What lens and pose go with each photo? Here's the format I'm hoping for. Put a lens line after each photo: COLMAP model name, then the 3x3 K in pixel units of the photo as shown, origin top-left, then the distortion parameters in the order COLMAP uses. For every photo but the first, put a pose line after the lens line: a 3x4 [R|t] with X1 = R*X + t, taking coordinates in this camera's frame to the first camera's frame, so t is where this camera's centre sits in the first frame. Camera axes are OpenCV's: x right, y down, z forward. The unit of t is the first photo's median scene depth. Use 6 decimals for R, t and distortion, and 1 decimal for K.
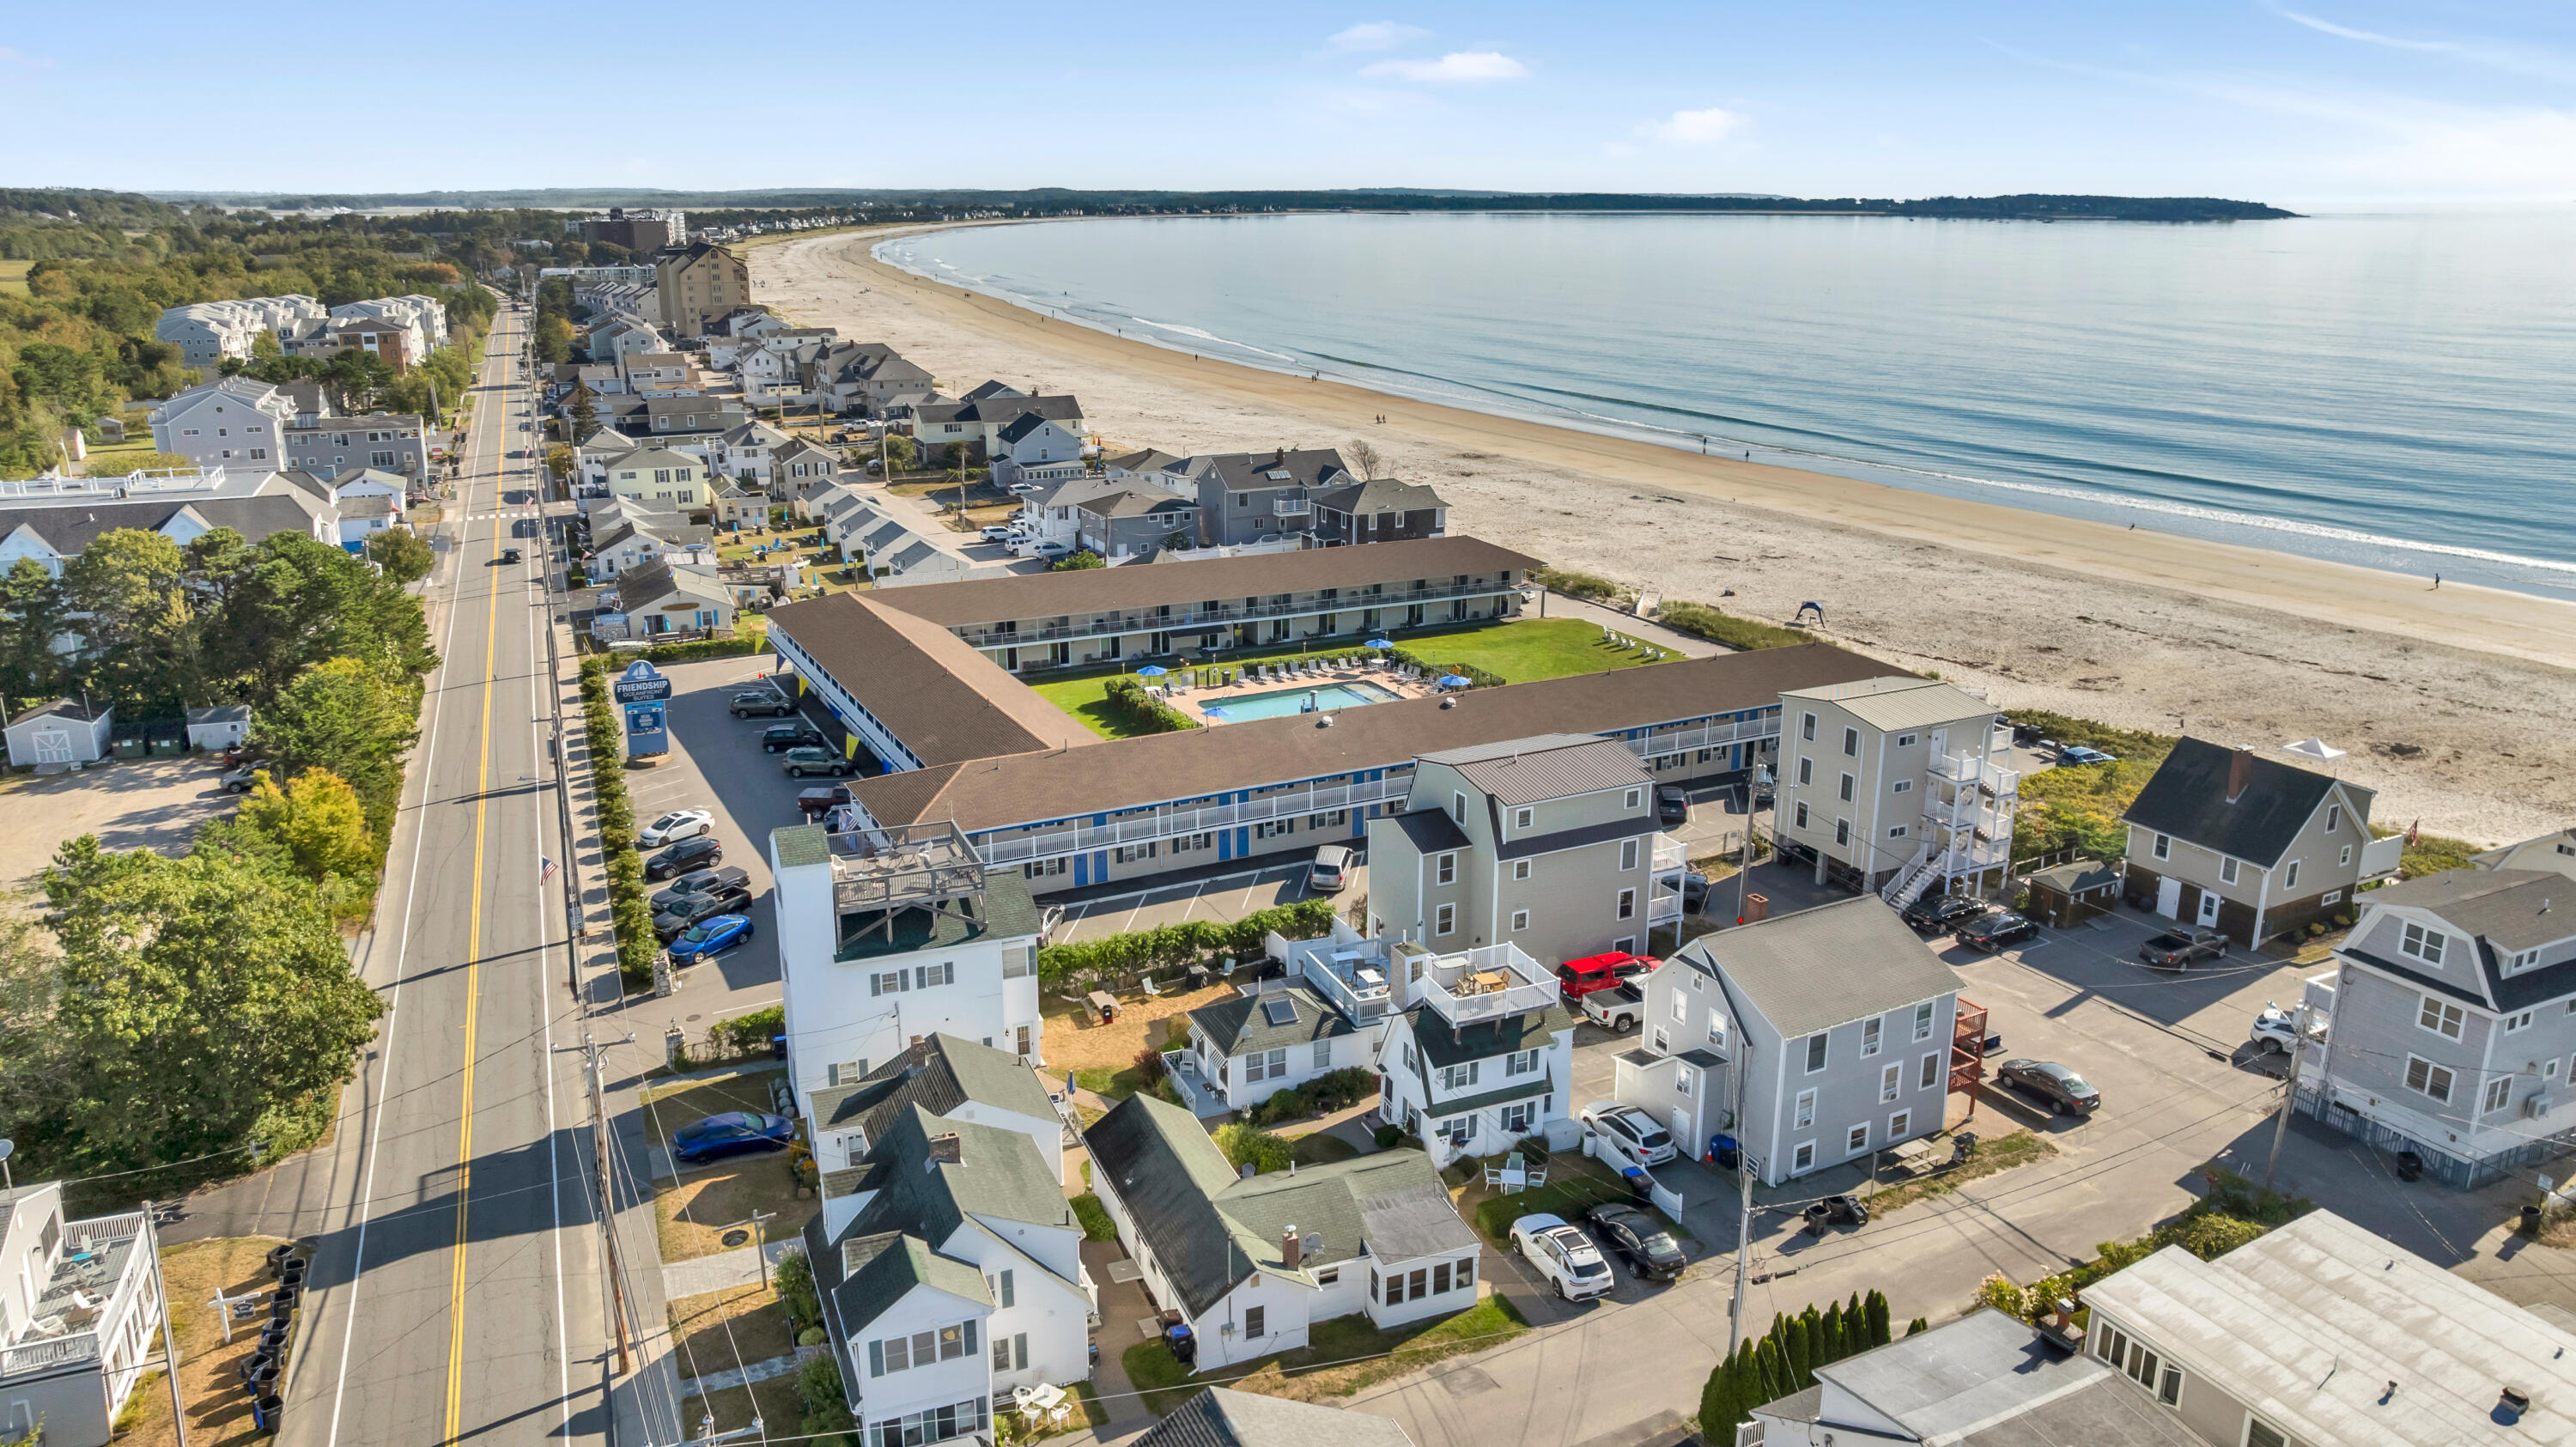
lens RADIAL K [[1814.2, 0, 1281.8], [0, 1814.2, 722.1], [0, 0, 1]] dist [-0.027849, 0.013901]
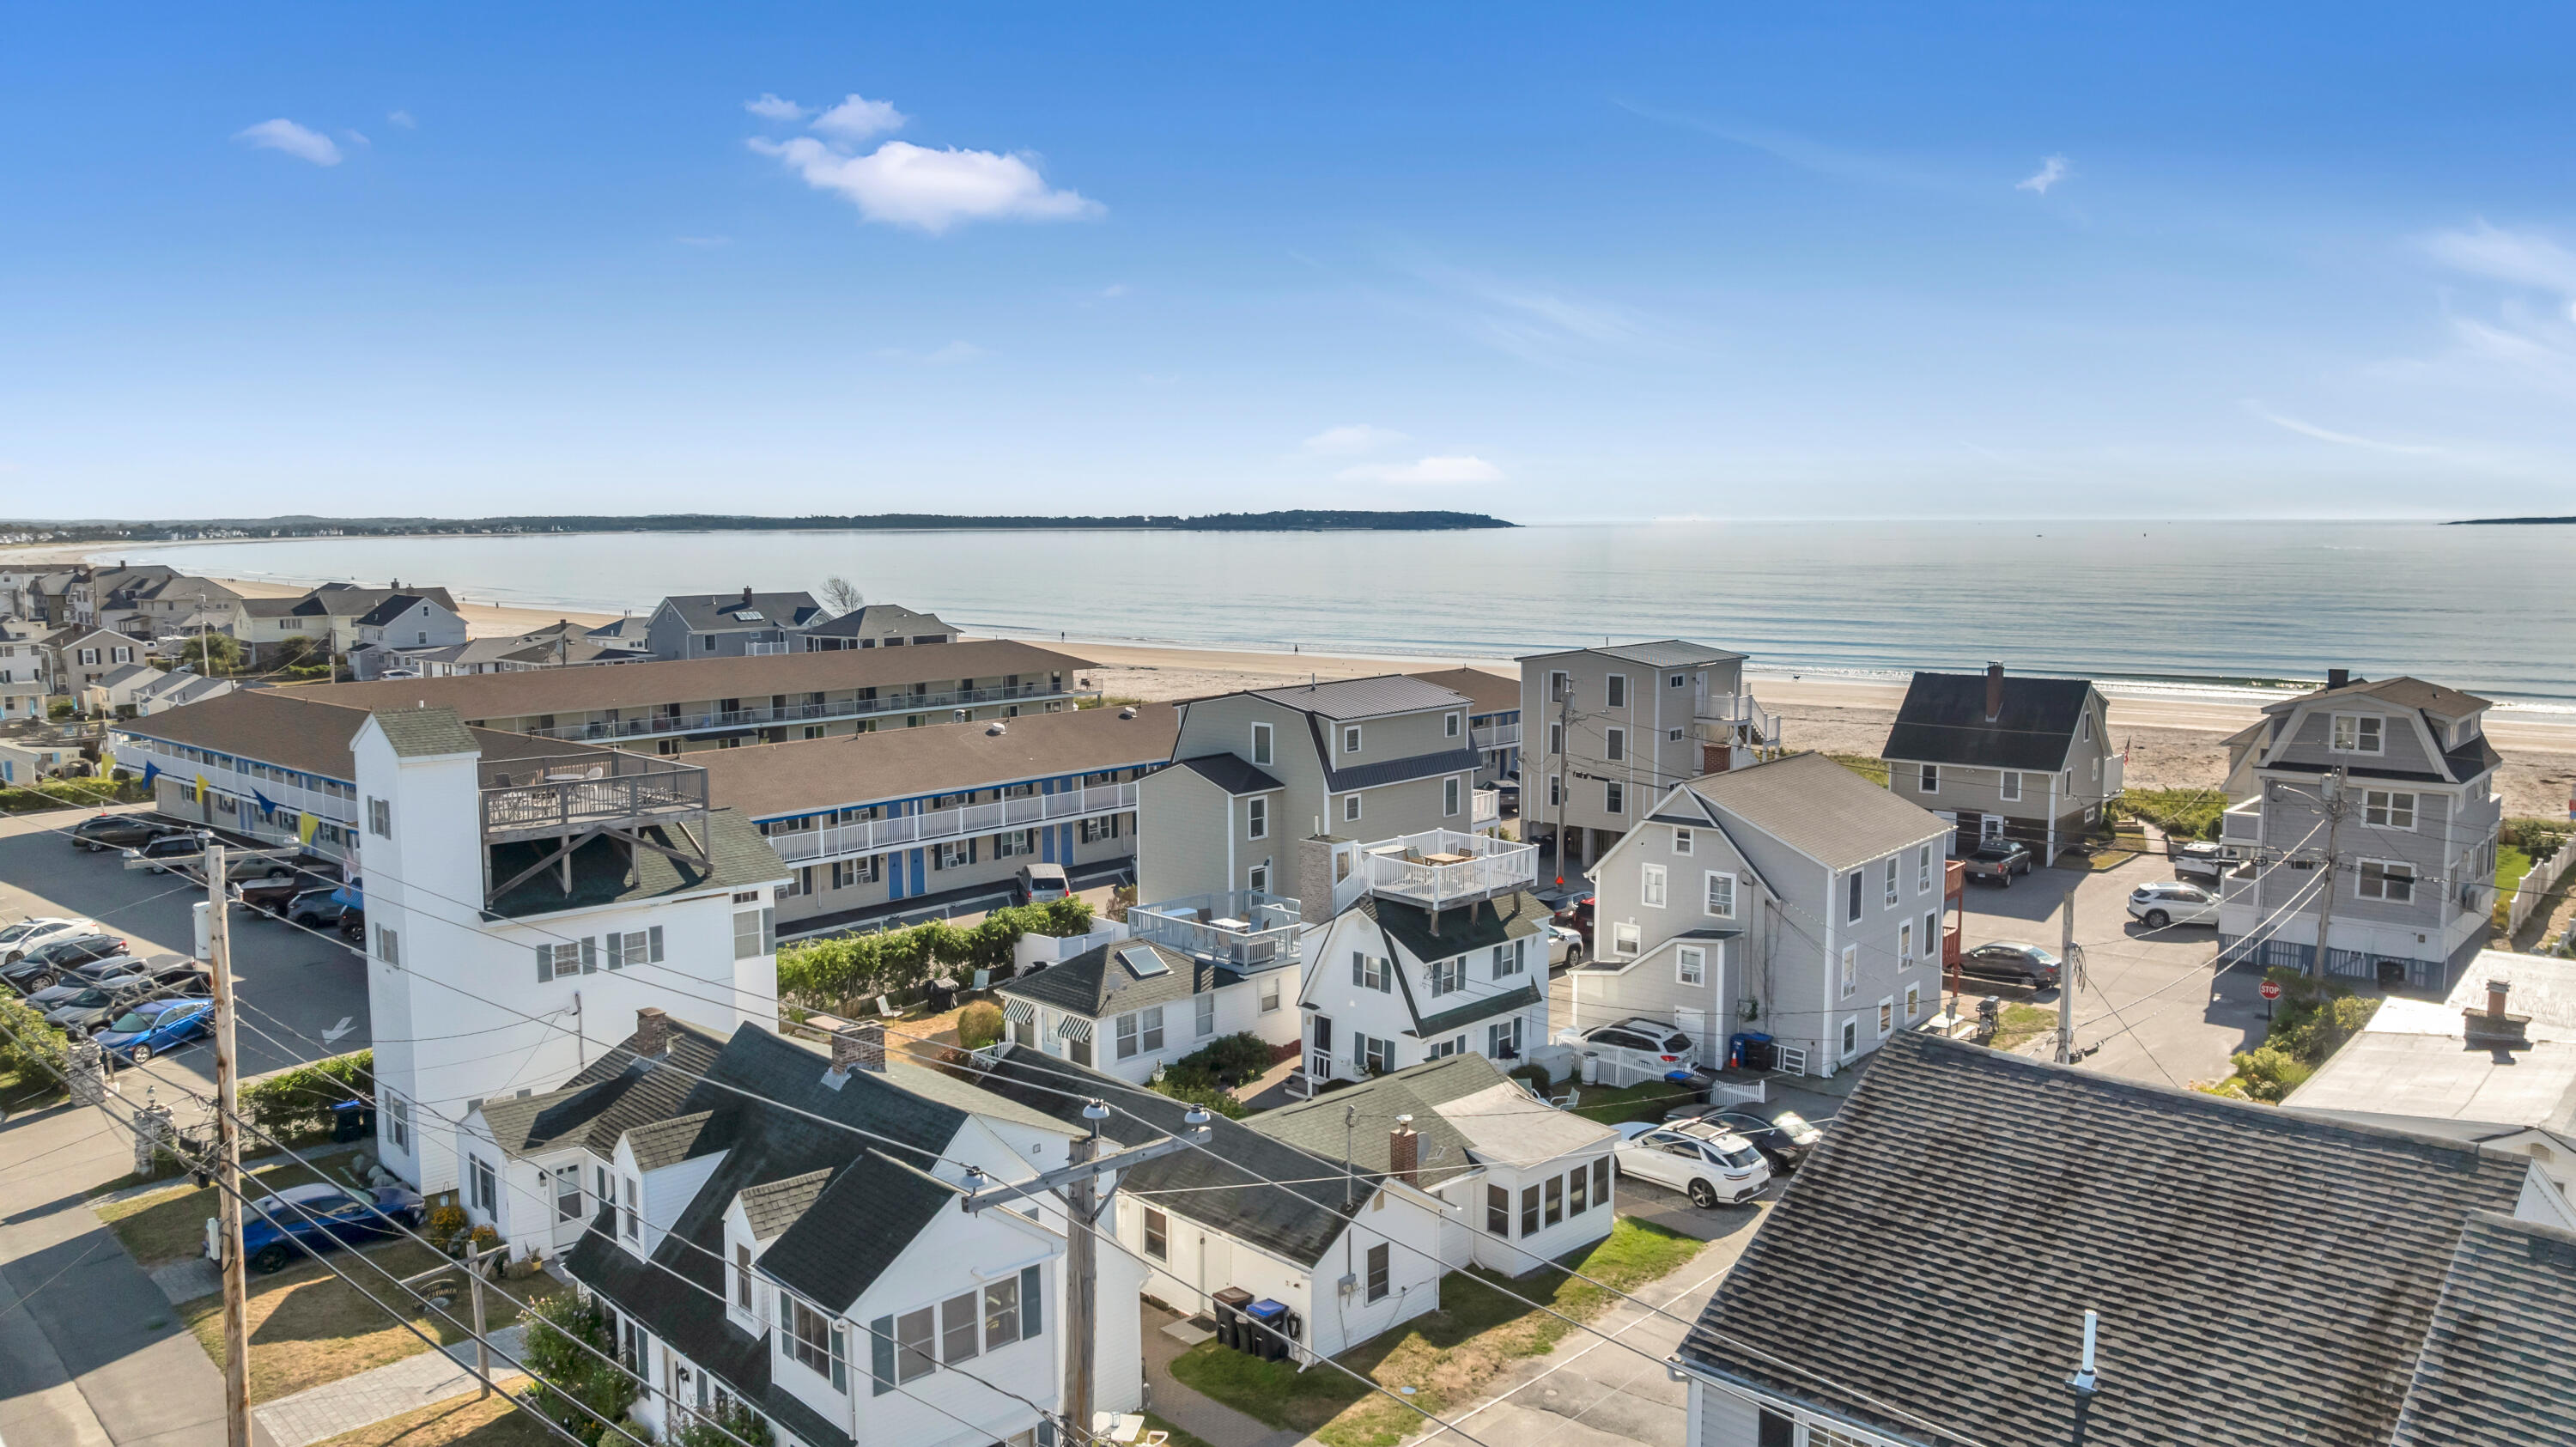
lens RADIAL K [[1814.2, 0, 1279.9], [0, 1814.2, 719.1], [0, 0, 1]] dist [-0.027849, 0.013901]
pose [[0.929037, -0.043204, 0.367455, -0.209894], [0.108008, 0.981567, -0.157669, 0.185192], [-0.353870, 0.186169, 0.916579, 0.309485]]
